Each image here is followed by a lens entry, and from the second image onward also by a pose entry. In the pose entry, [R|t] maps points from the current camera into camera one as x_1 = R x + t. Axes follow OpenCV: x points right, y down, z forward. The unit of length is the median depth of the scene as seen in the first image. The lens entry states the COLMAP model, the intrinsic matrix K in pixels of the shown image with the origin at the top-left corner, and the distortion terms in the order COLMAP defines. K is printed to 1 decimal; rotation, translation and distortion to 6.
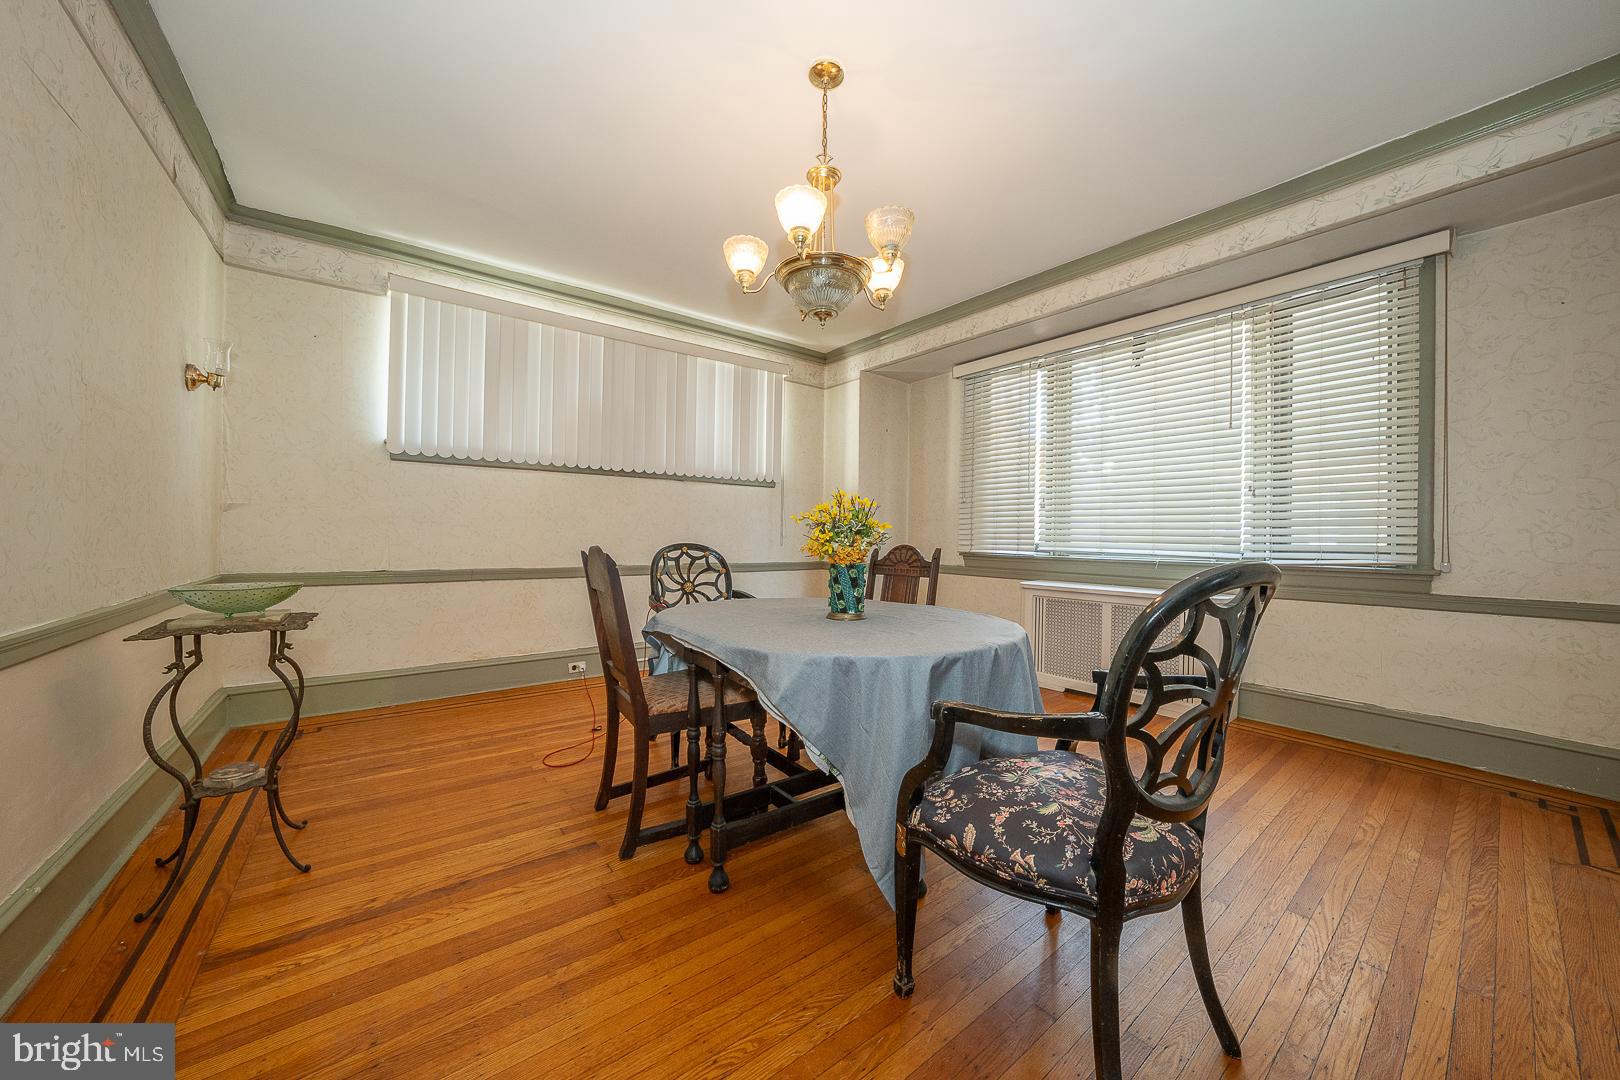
lens RADIAL K [[555.3, 0, 813.2], [0, 555.3, 533.6], [0, 0, 1]] dist [-0.028418, 0.005345]
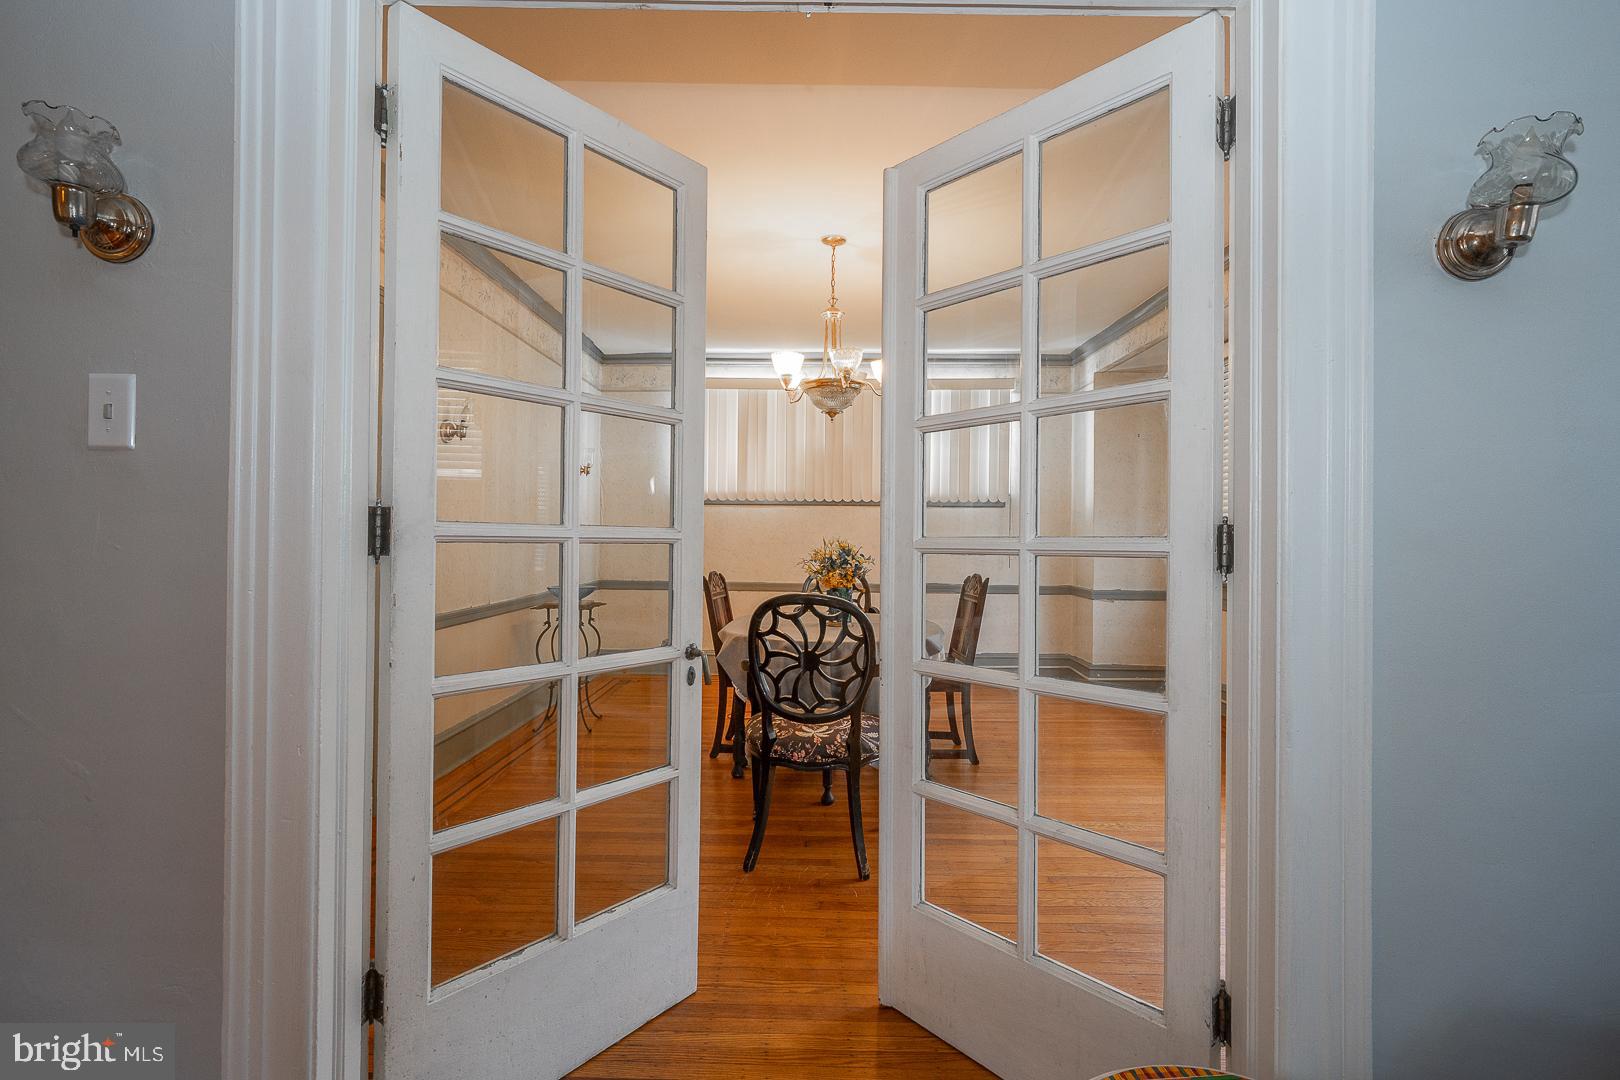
lens RADIAL K [[748.2, 0, 812.9], [0, 748.2, 533.1], [0, 0, 1]] dist [0.000345, 0.000342]
pose [[0.783333, -0.006198, -0.621571, 0.660251], [0.001238, 0.999964, -0.008411, -0.038531], [0.621601, 0.005819, 0.783312, -0.303613]]
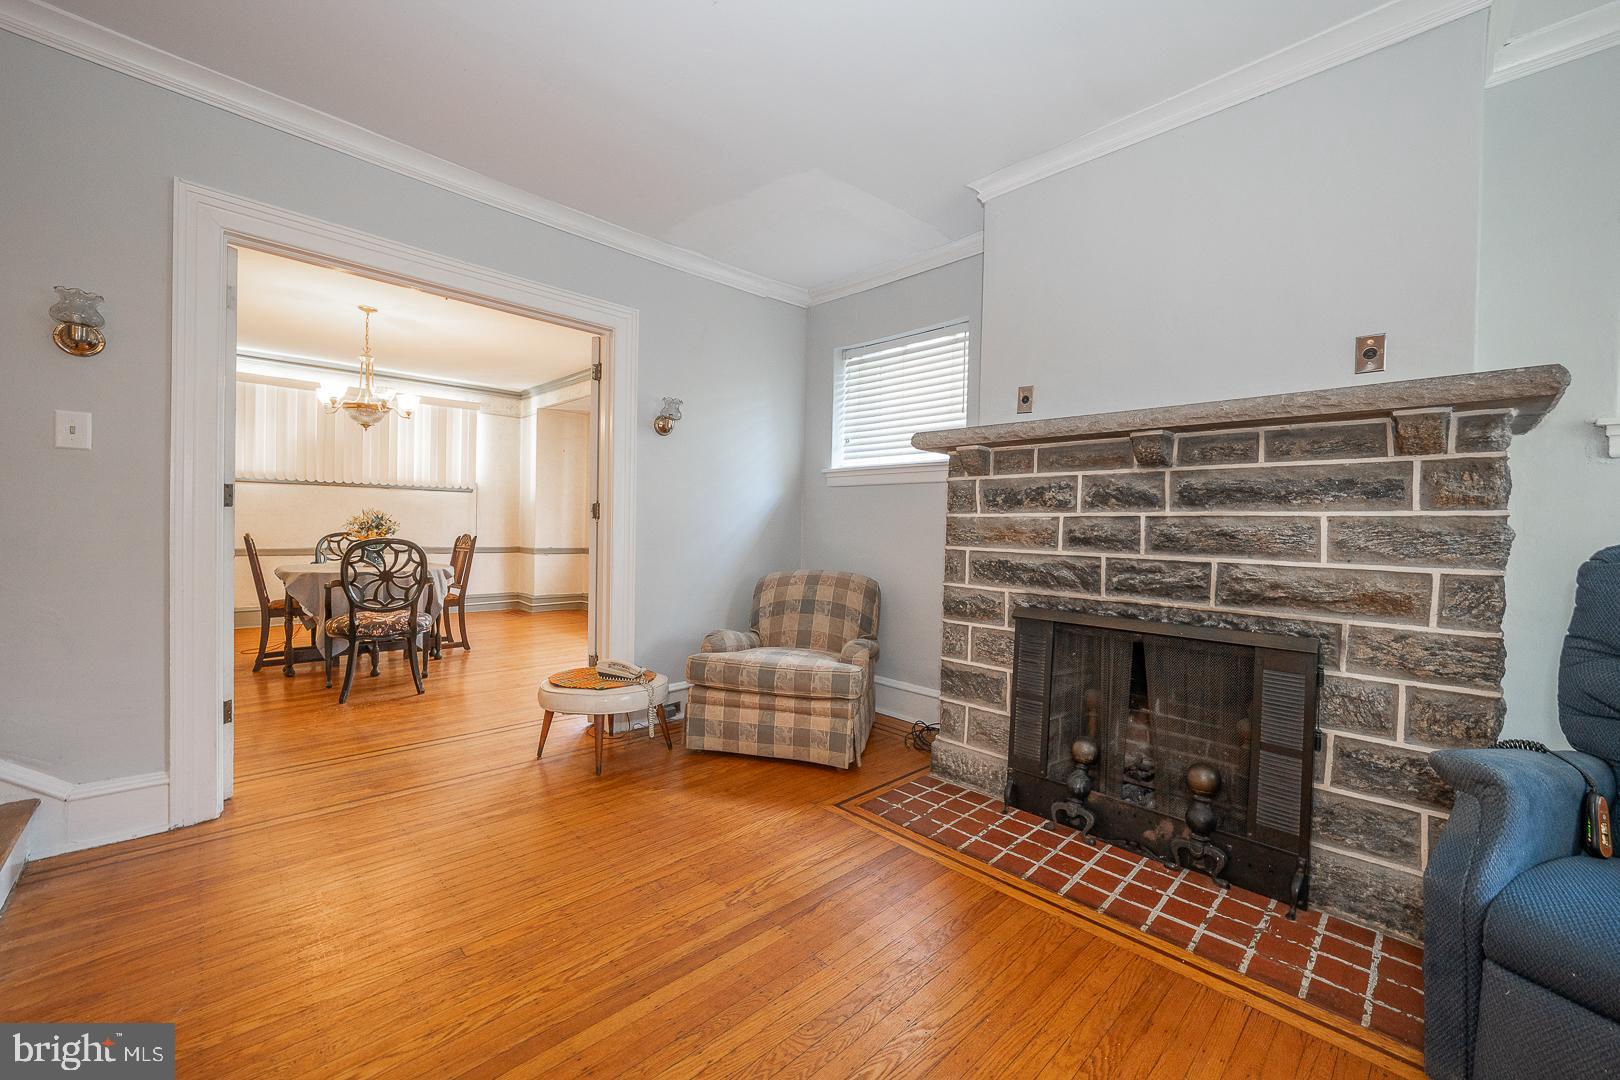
lens RADIAL K [[639.1, 0, 808.8], [0, 639.1, 534.8], [0, 0, 1]] dist [-0.018131, 0.006387]
pose [[0.993671, 0.006005, 0.112167, 0.805794], [-0.007957, 0.999825, 0.016958, -0.016130], [-0.112045, -0.017743, 0.993545, -0.907090]]
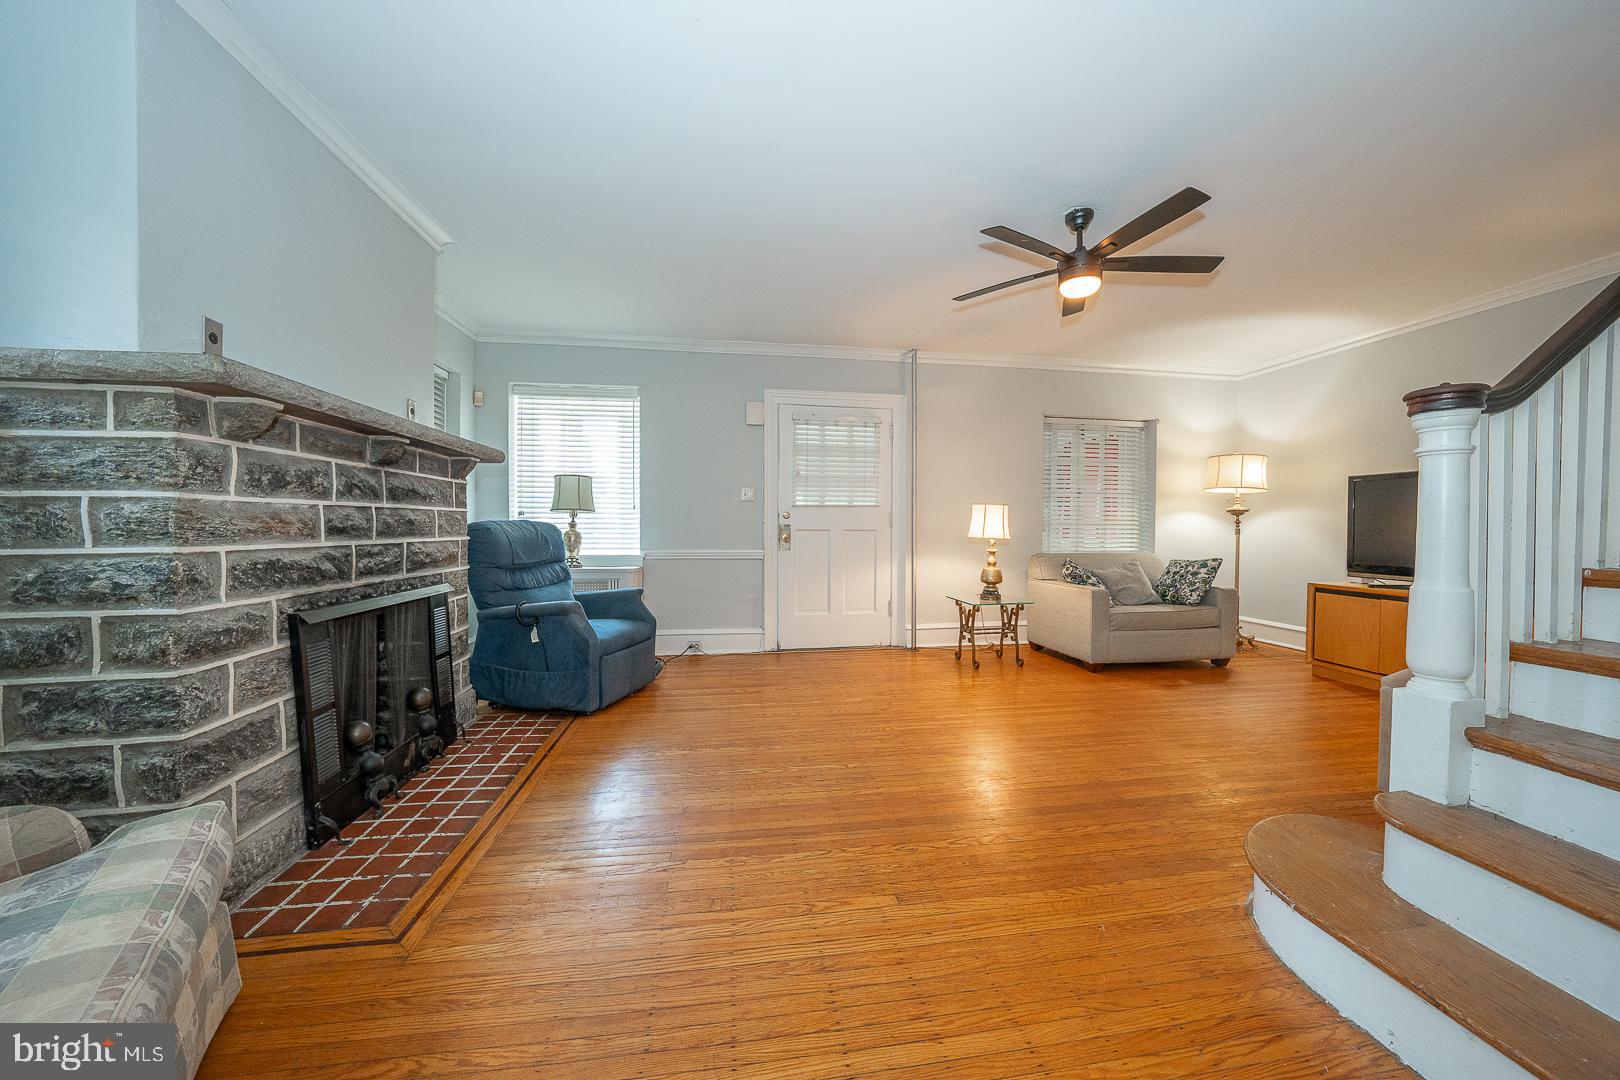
lens RADIAL K [[555.3, 0, 813.2], [0, 555.3, 533.6], [0, 0, 1]] dist [-0.028418, 0.005345]
pose [[-0.871912, -0.022706, 0.489136, 0.451097], [-0.016432, 0.999718, 0.017117, -0.014898], [-0.489387, 0.006887, -0.872040, 0.012204]]
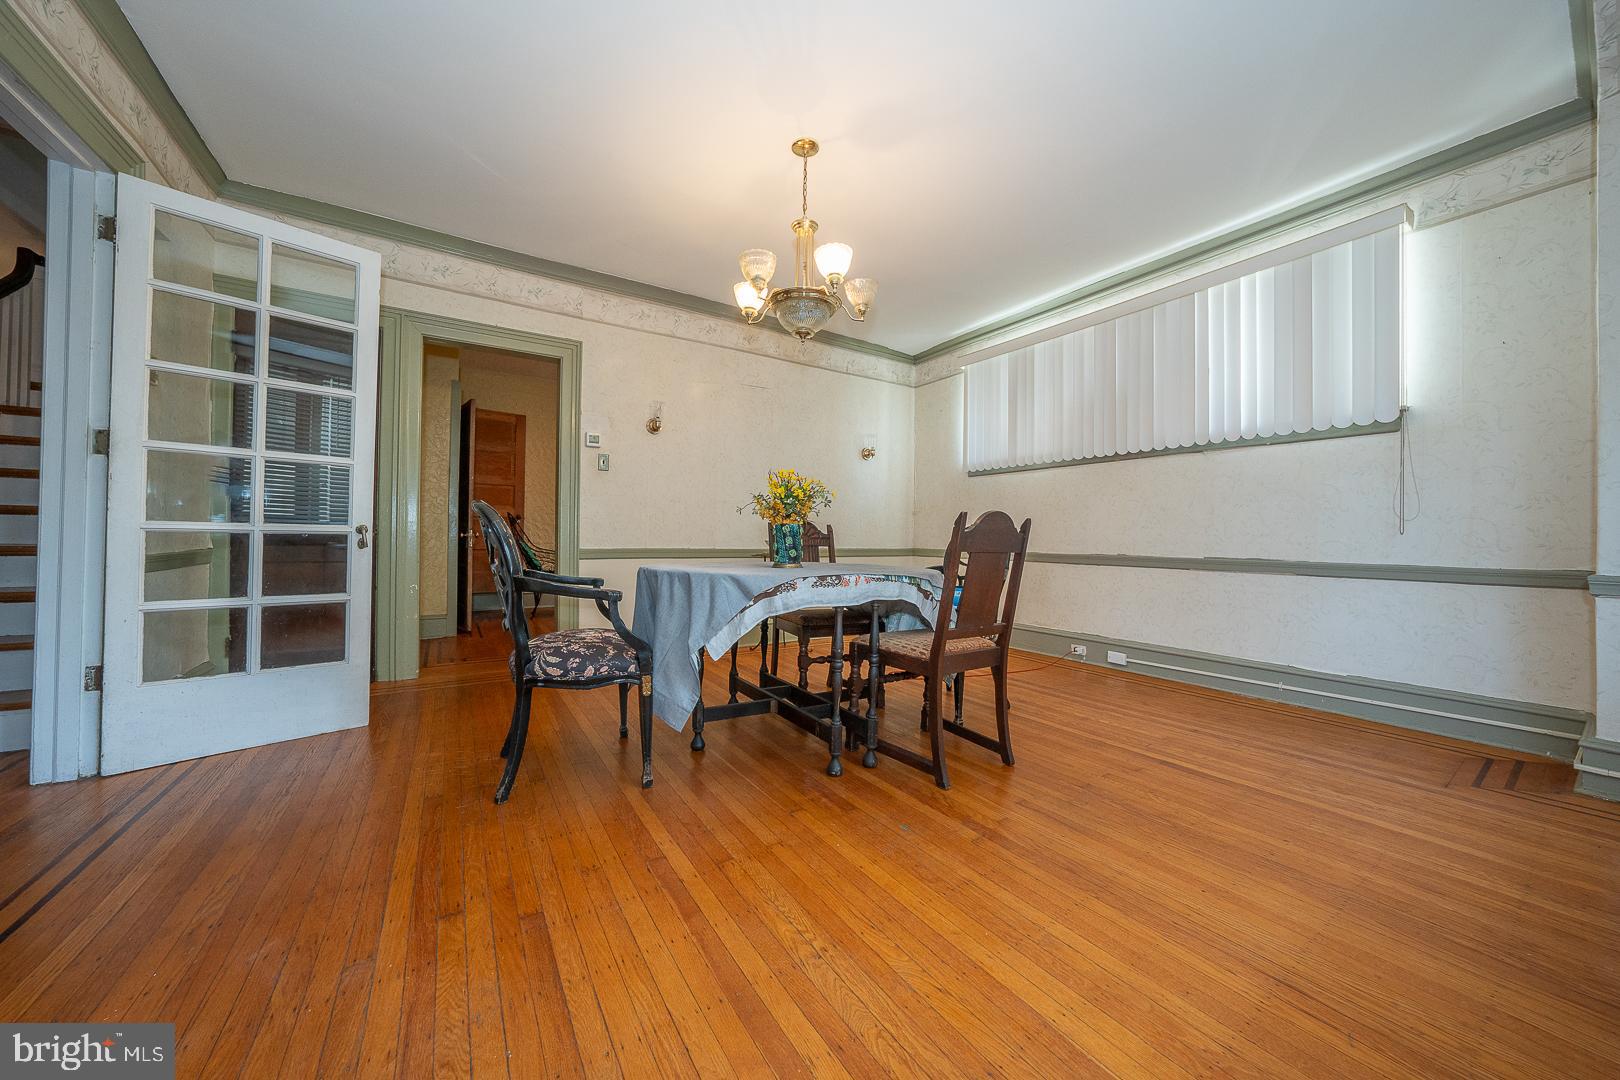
lens RADIAL K [[559.2, 0, 809.7], [0, 559.2, 535.5], [0, 0, 1]] dist [-0.026432, 0.005501]
pose [[-0.086232, -0.019497, -0.996084, 0.730058], [-0.012526, 0.999751, -0.018485, 0.055153], [0.996196, 0.010883, -0.086455, 0.638005]]
